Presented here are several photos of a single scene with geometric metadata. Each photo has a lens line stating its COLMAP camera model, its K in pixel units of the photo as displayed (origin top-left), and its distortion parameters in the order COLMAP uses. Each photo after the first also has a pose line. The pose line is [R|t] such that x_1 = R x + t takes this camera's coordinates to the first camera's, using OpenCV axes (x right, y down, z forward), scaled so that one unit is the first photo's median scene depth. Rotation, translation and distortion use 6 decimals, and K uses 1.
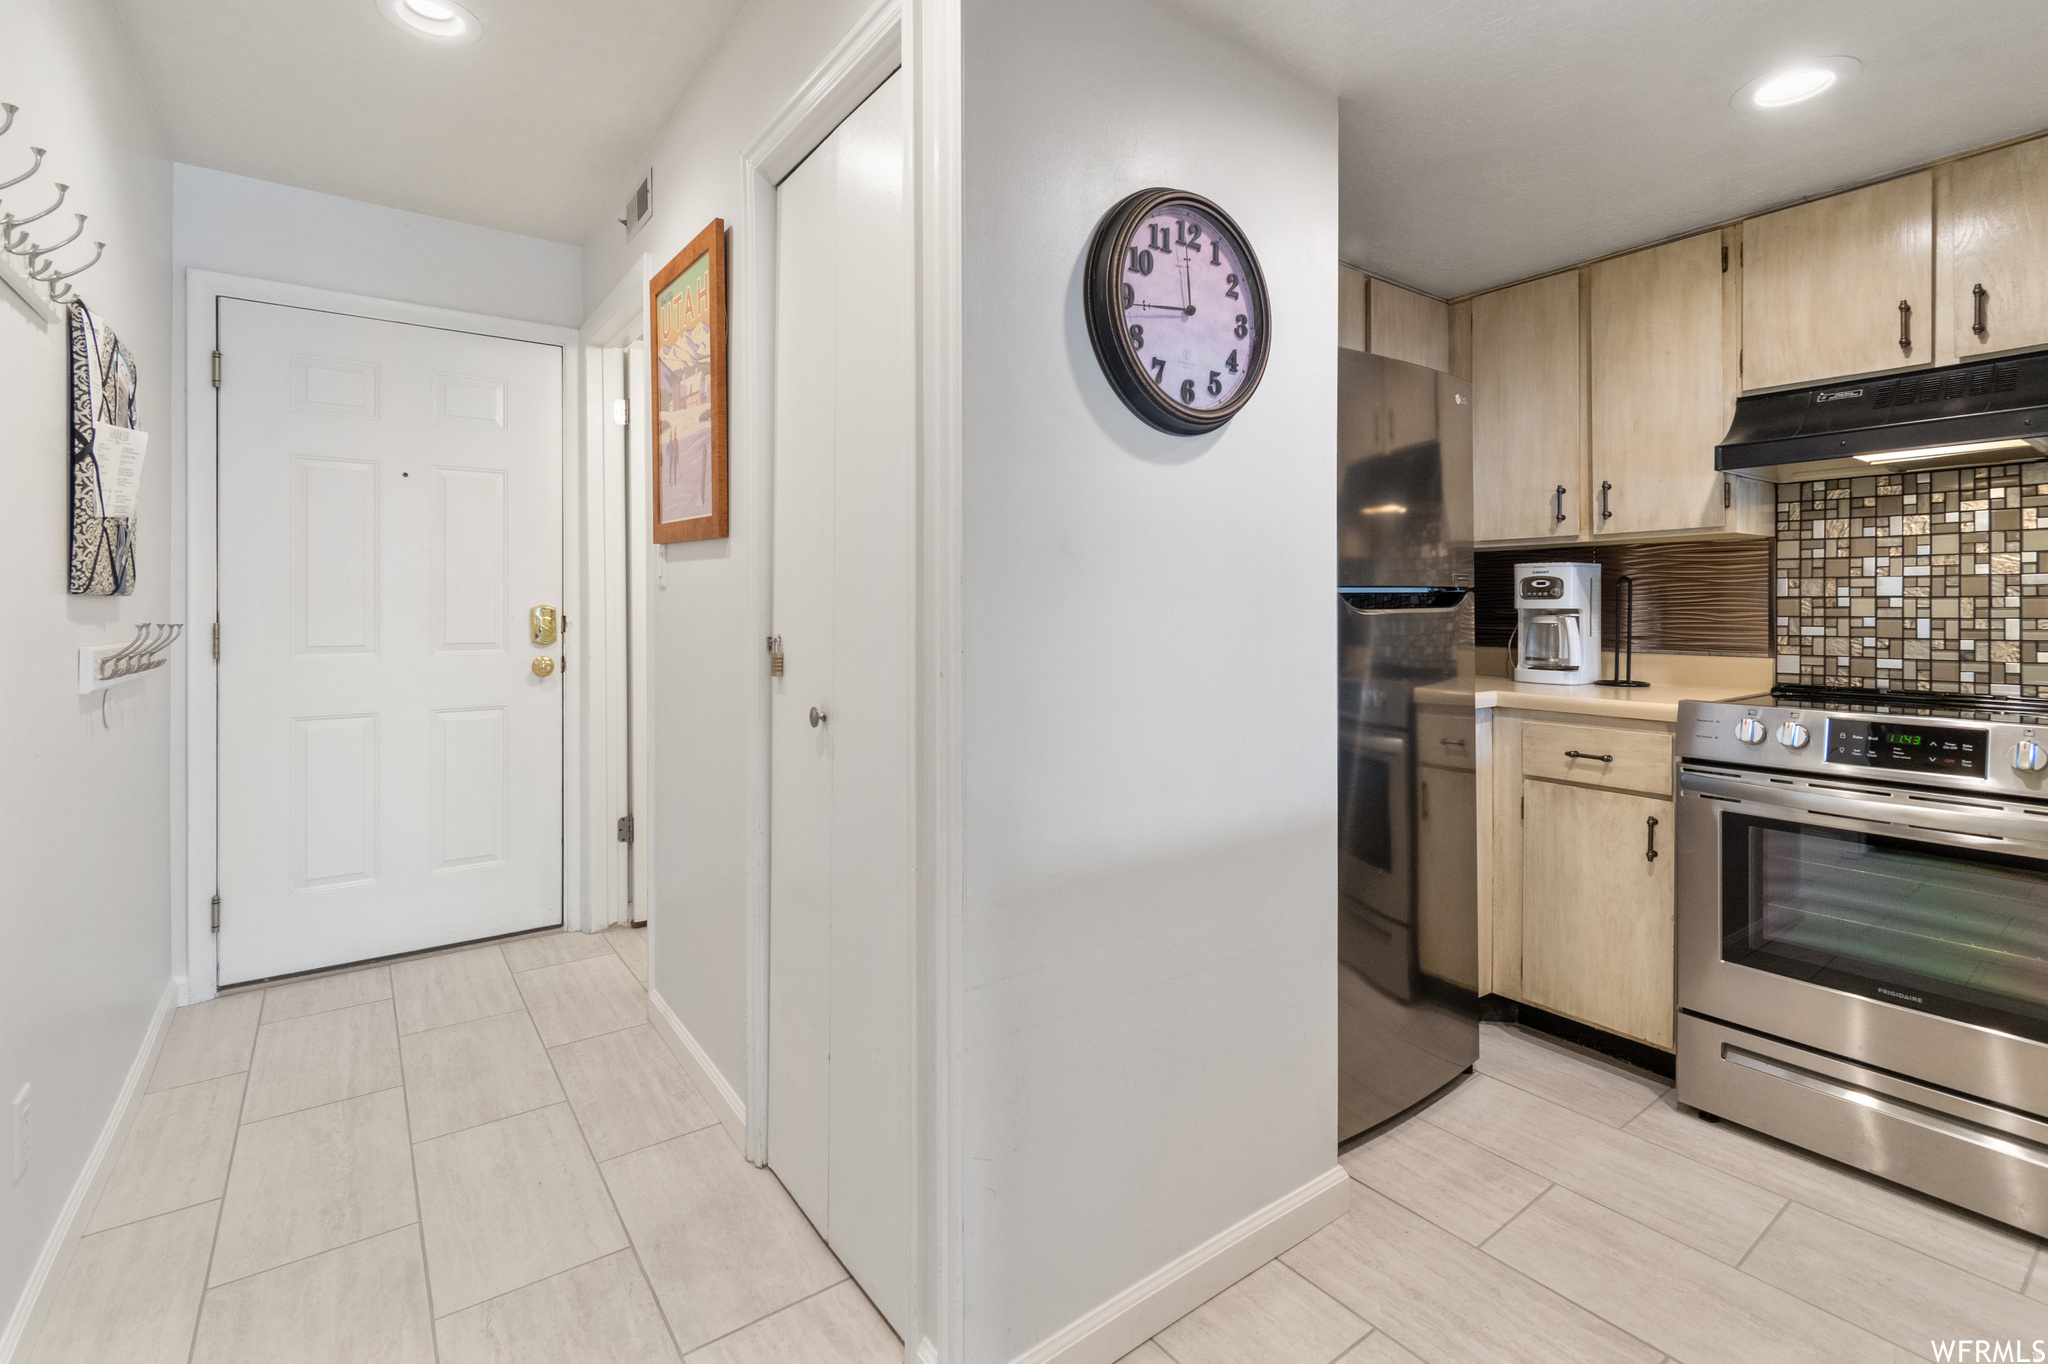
lens RADIAL K [[929.4, 0, 1030.0], [0, 929.4, 607.6], [0, 0, 1]] dist [-0.000548, -0.000086]
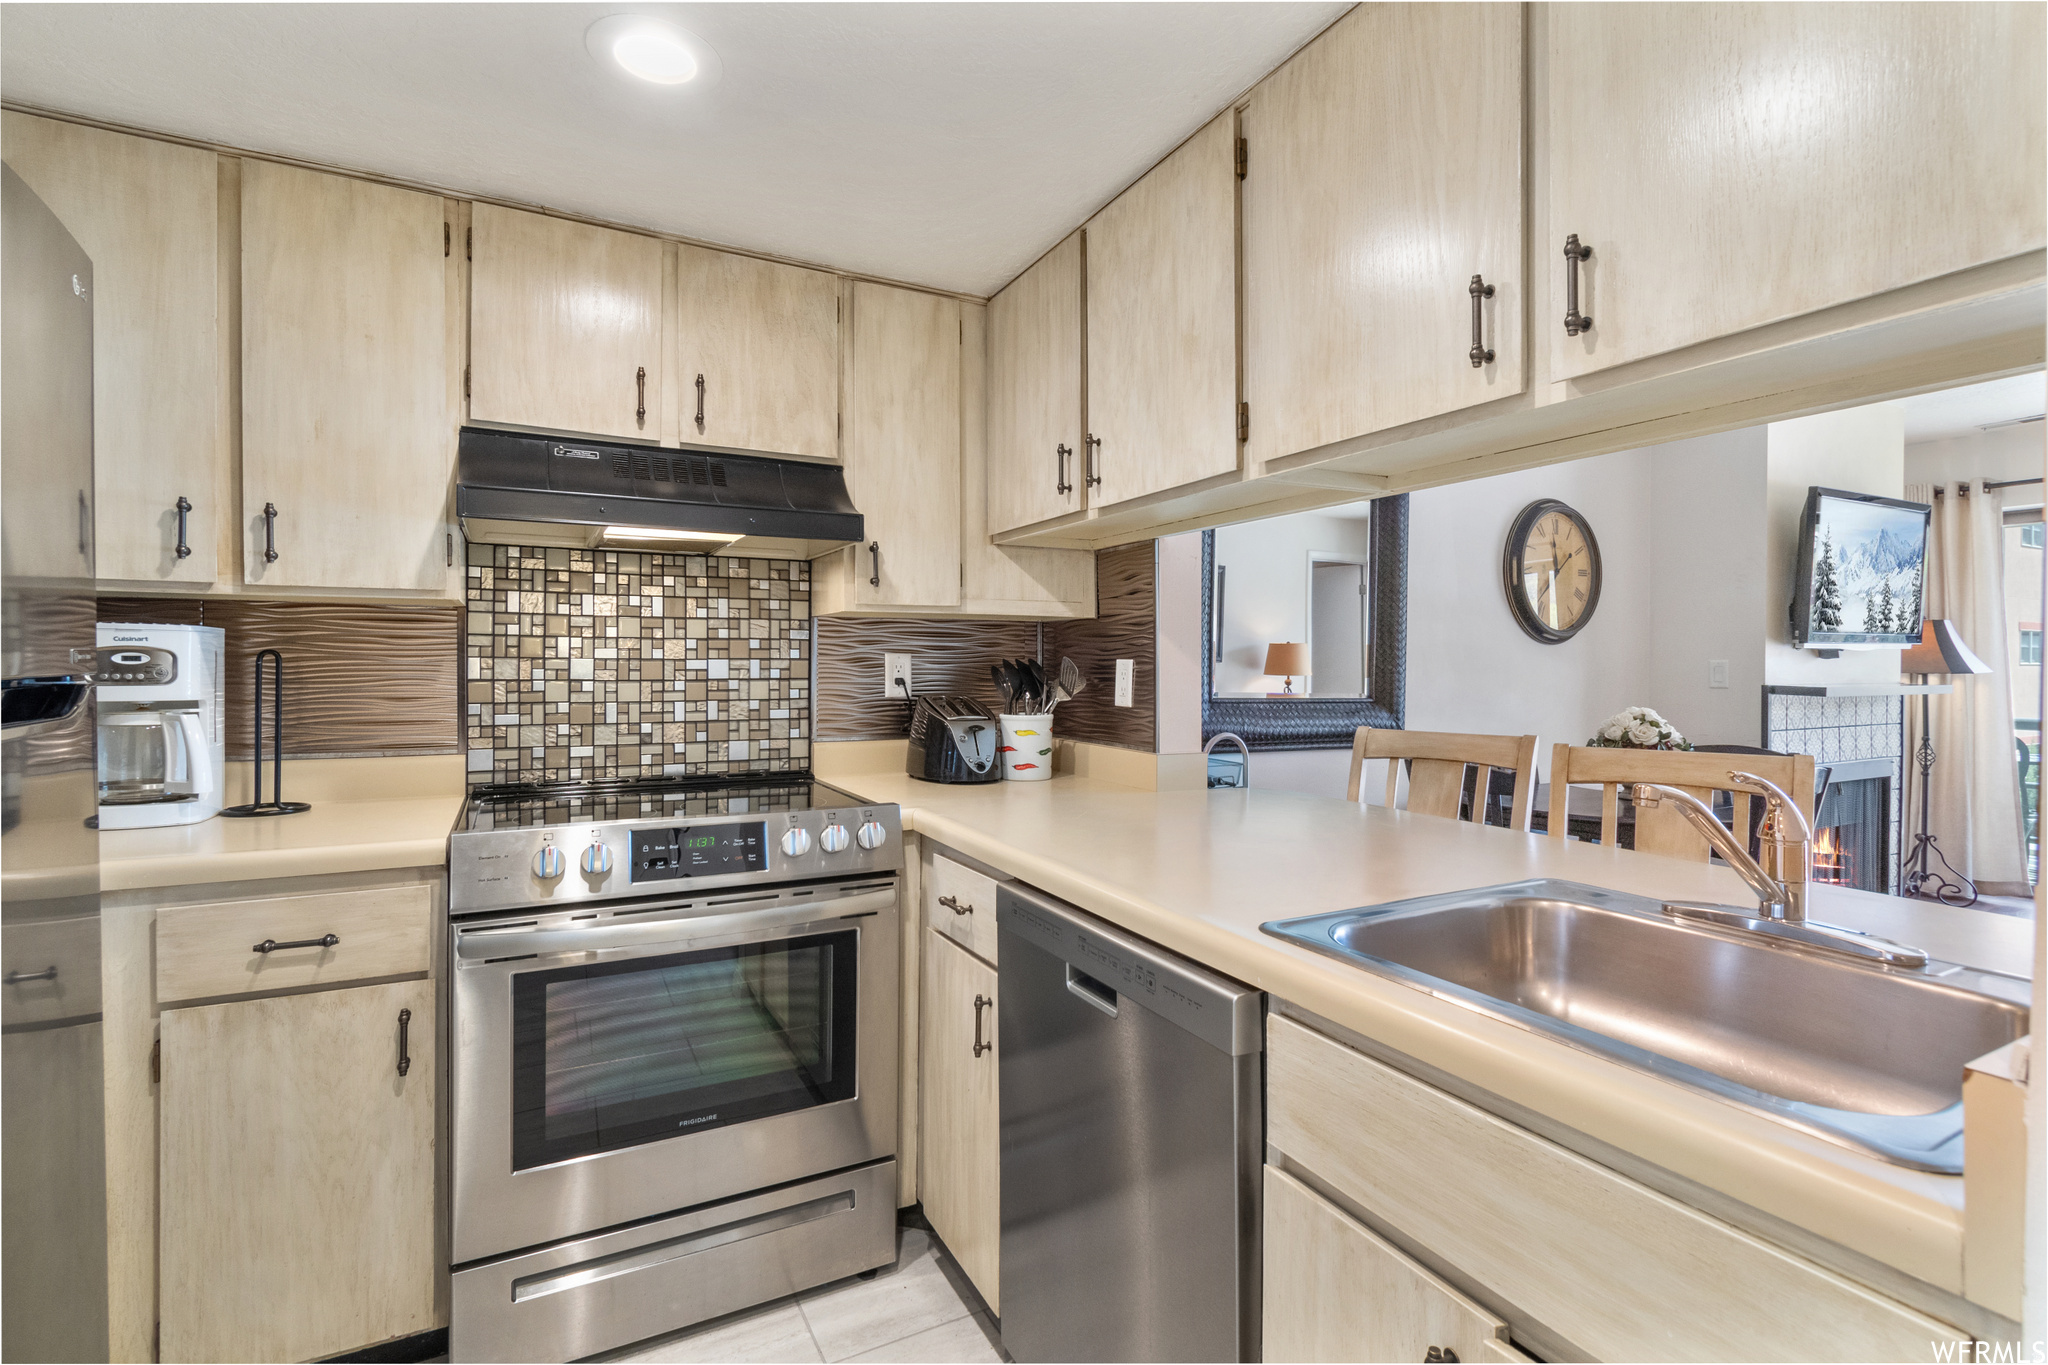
lens RADIAL K [[945.7, 0, 1028.7], [0, 945.7, 672.5], [0, 0, 1]] dist [-0.000812, -0.000604]
pose [[0.129758, -0.006086, 0.991527, 0.038889], [-0.003149, 0.999974, 0.006550, -0.026634], [-0.991541, -0.003972, 0.129736, 0.424107]]
